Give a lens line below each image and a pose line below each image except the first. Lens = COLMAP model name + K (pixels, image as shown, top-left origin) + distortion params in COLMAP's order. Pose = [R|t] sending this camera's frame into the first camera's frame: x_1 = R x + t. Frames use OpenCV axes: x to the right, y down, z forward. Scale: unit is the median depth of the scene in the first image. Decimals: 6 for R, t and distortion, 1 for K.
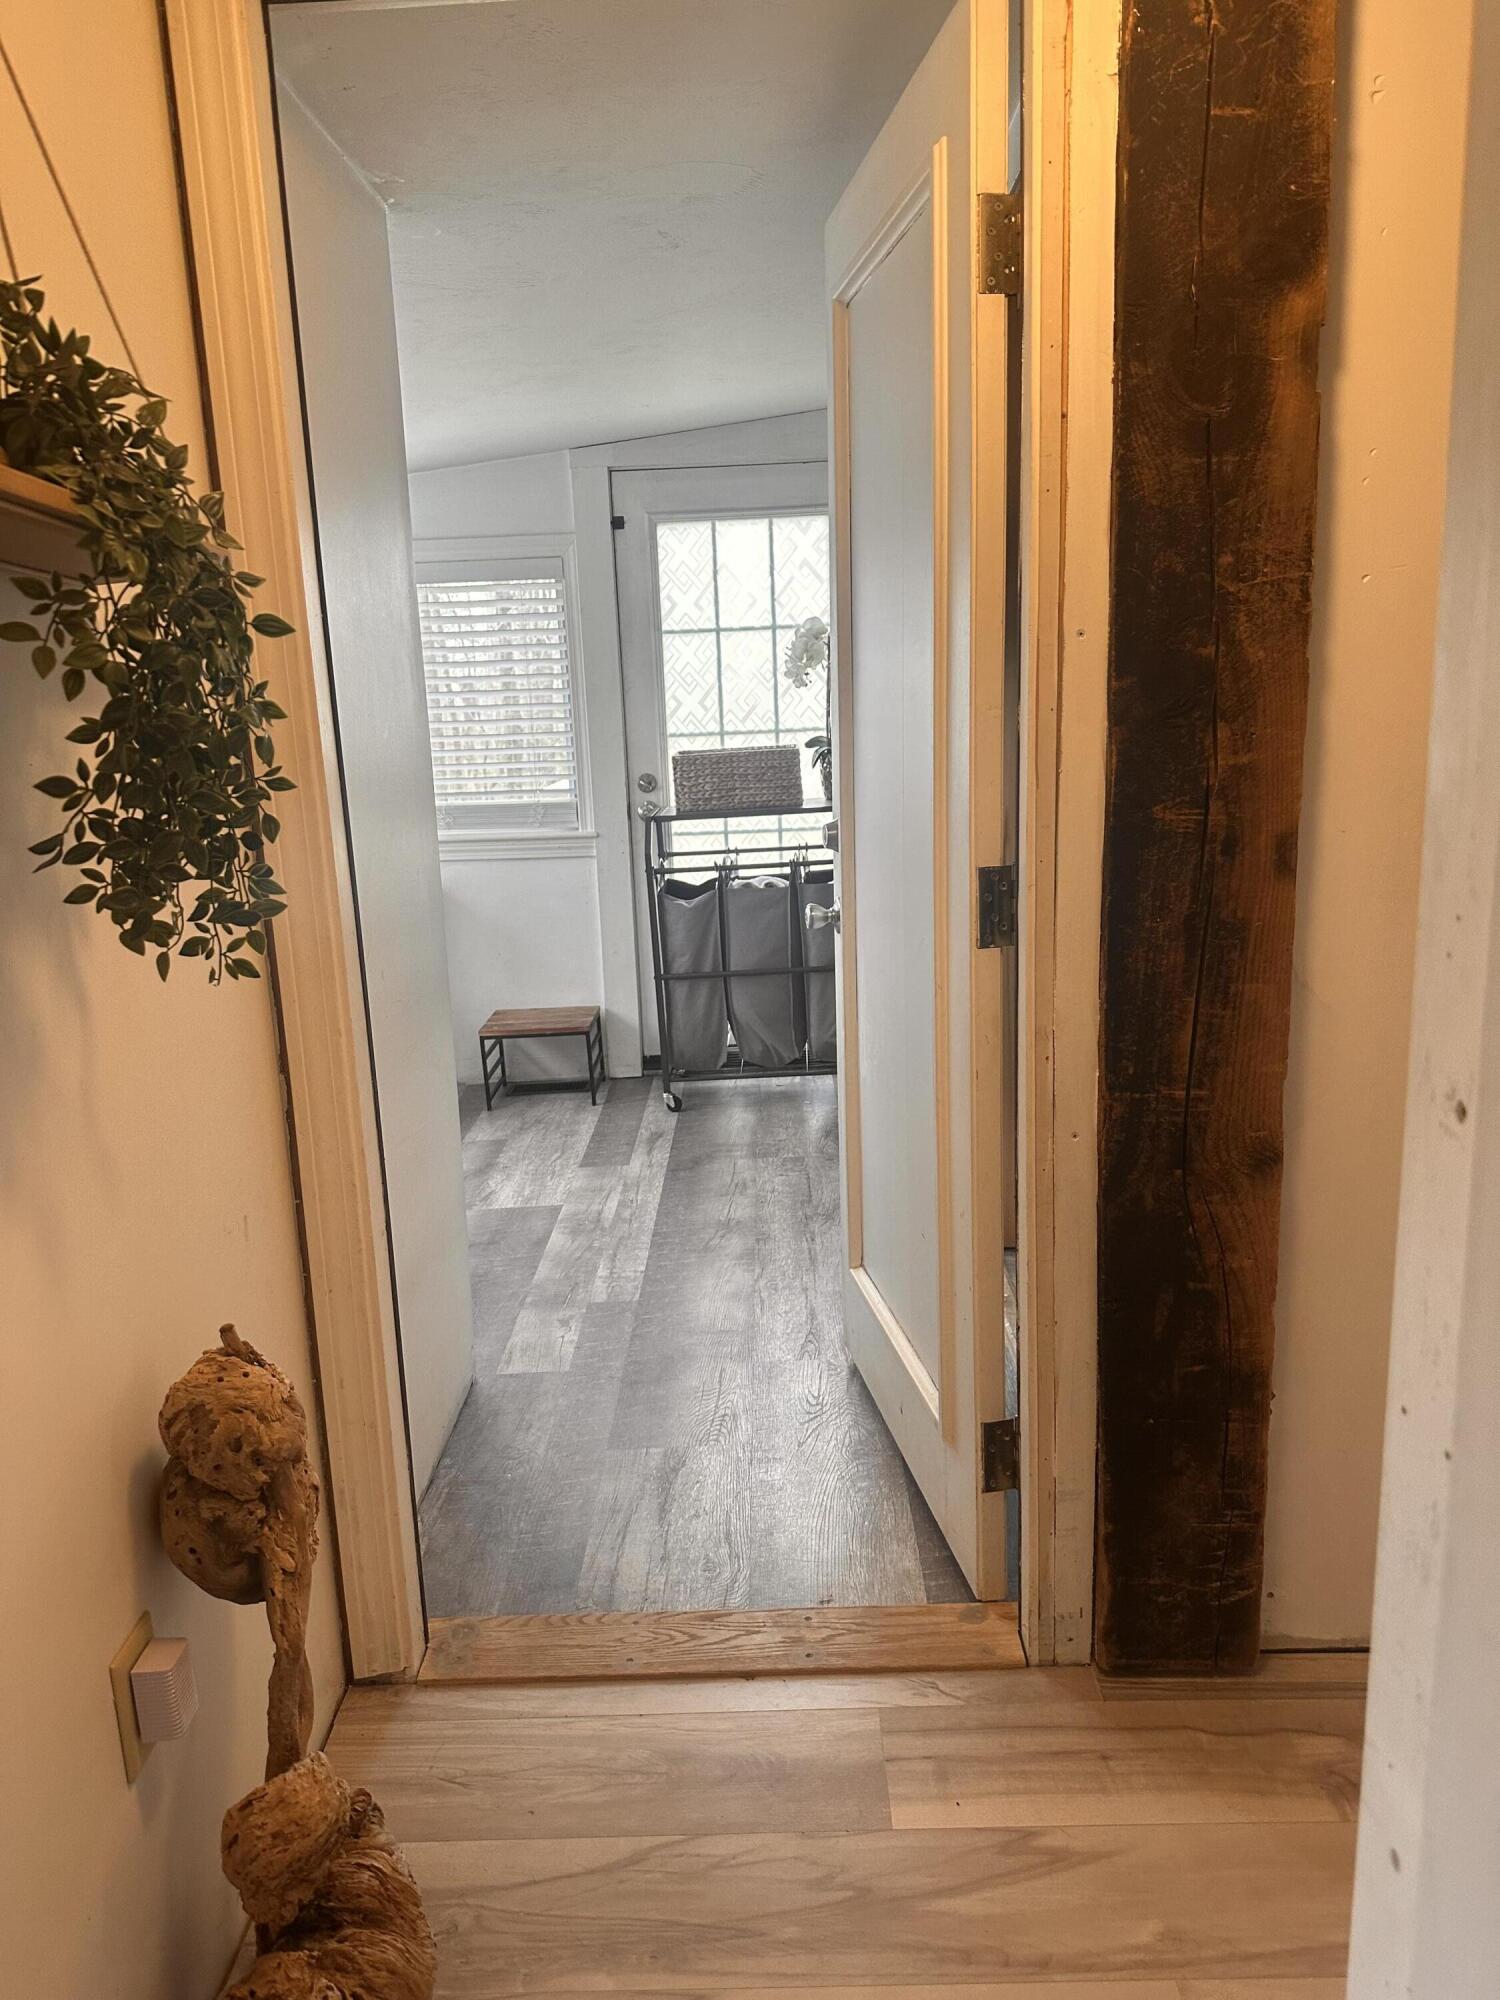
lens RADIAL K [[1379.9, 0, 763.7], [0, 1379.9, 1002.8], [0, 0, 1]] dist [0.144080, -0.308493]
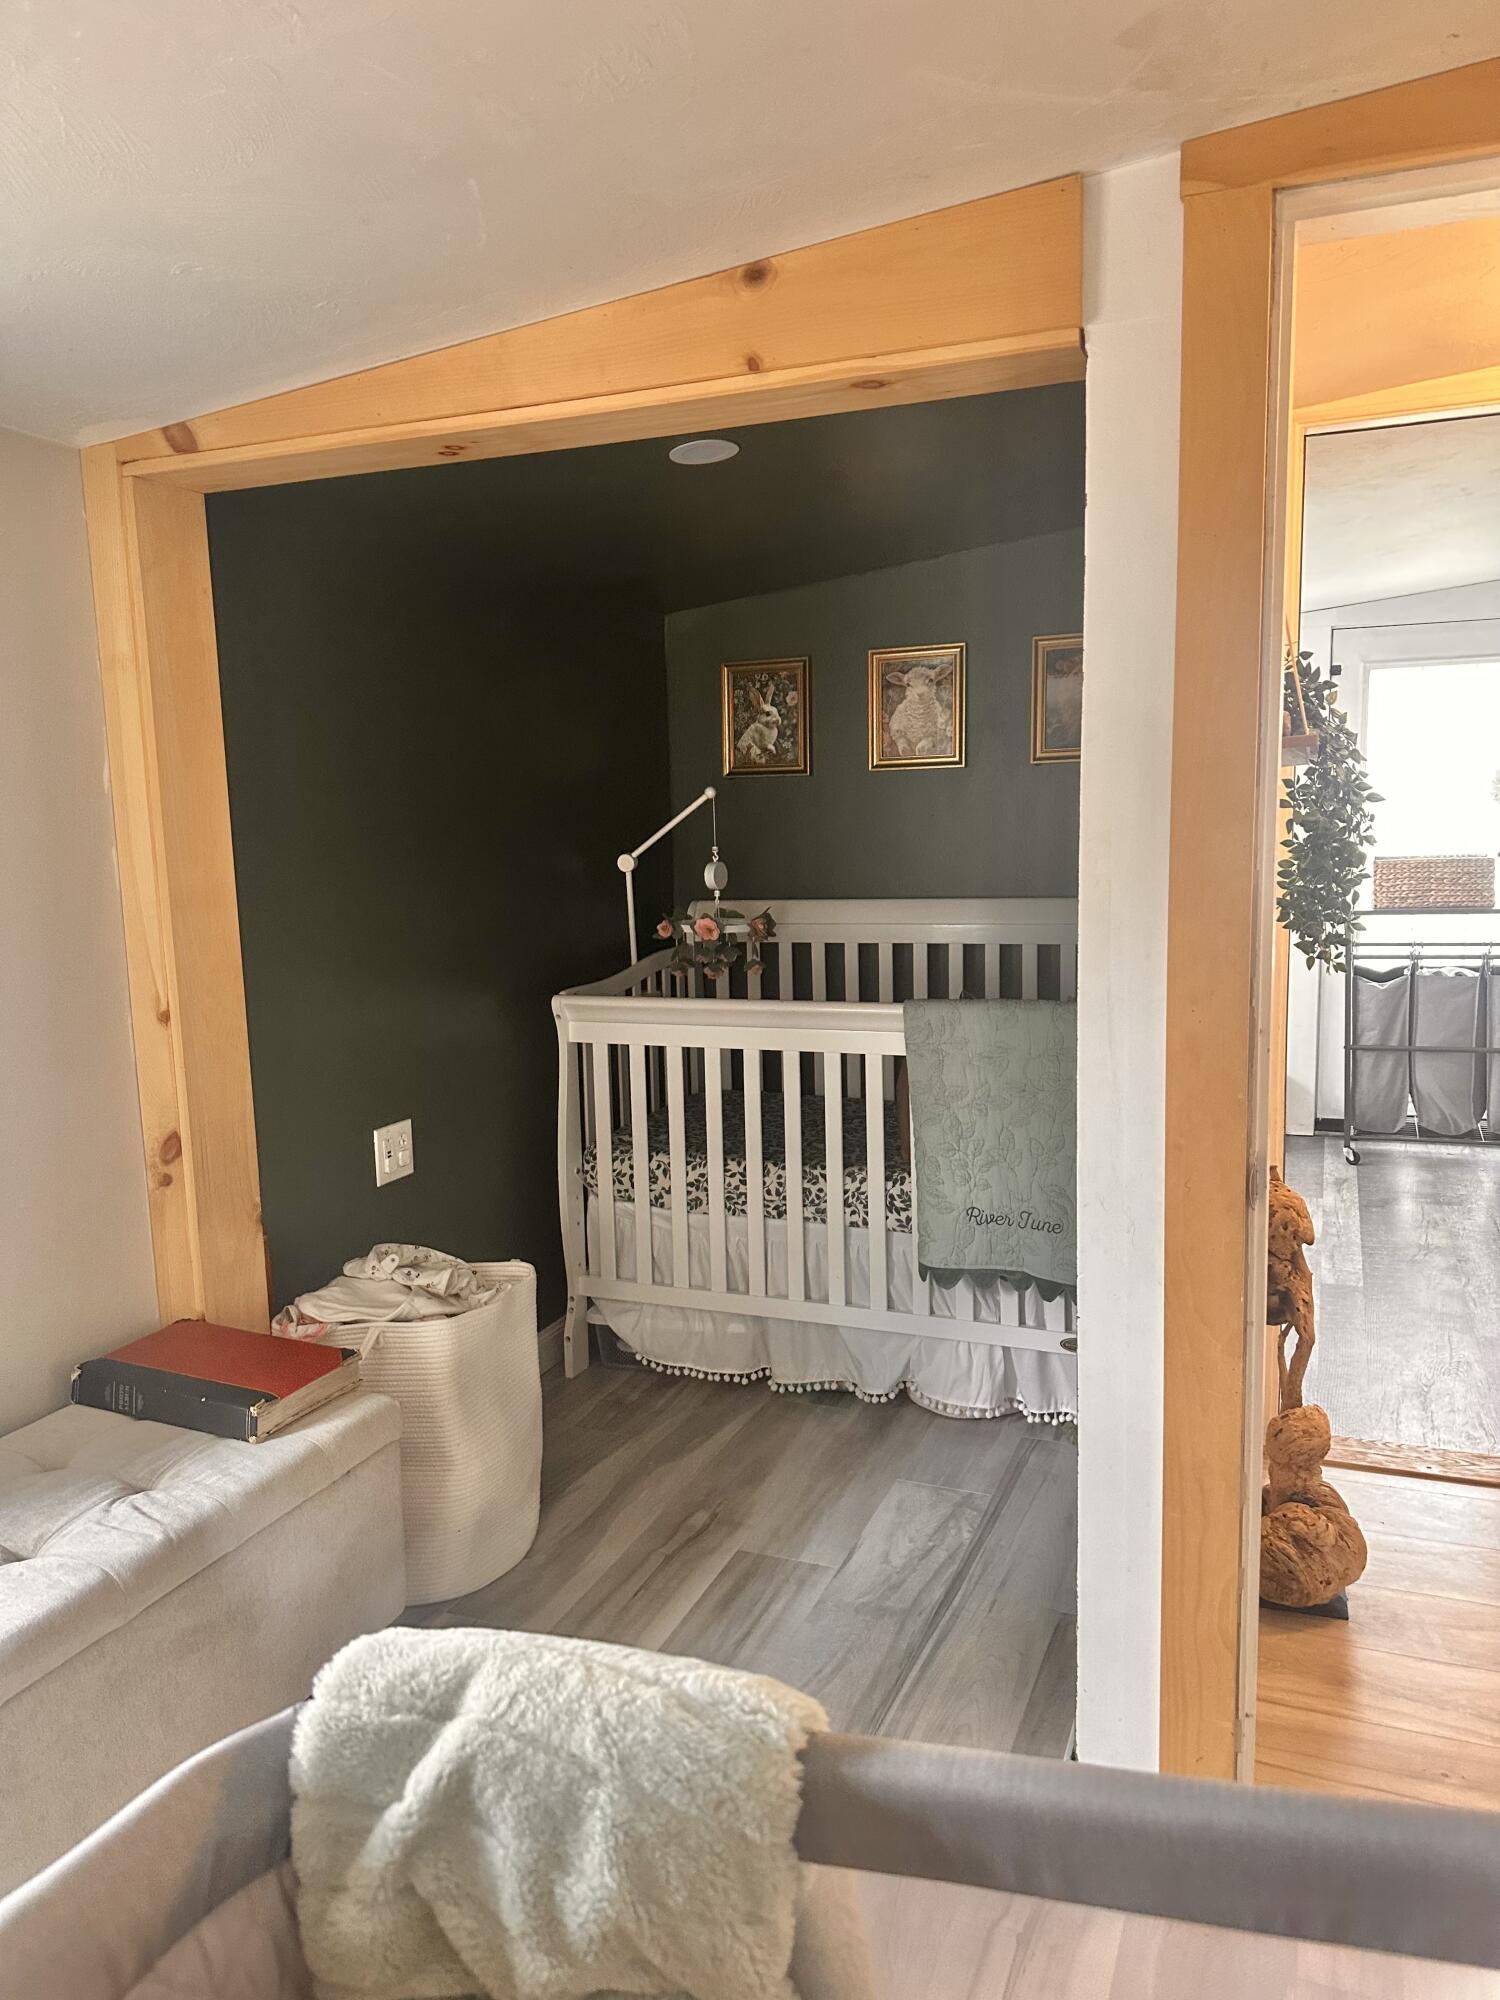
lens RADIAL K [[1379.9, 0, 763.7], [0, 1379.9, 1002.8], [0, 0, 1]] dist [0.144080, -0.308493]
pose [[0.926151, 0.067343, -0.371092, -0.096397], [-0.092717, 0.994388, -0.050943, 0.050319], [0.365579, 0.081588, 0.927198, -0.283542]]
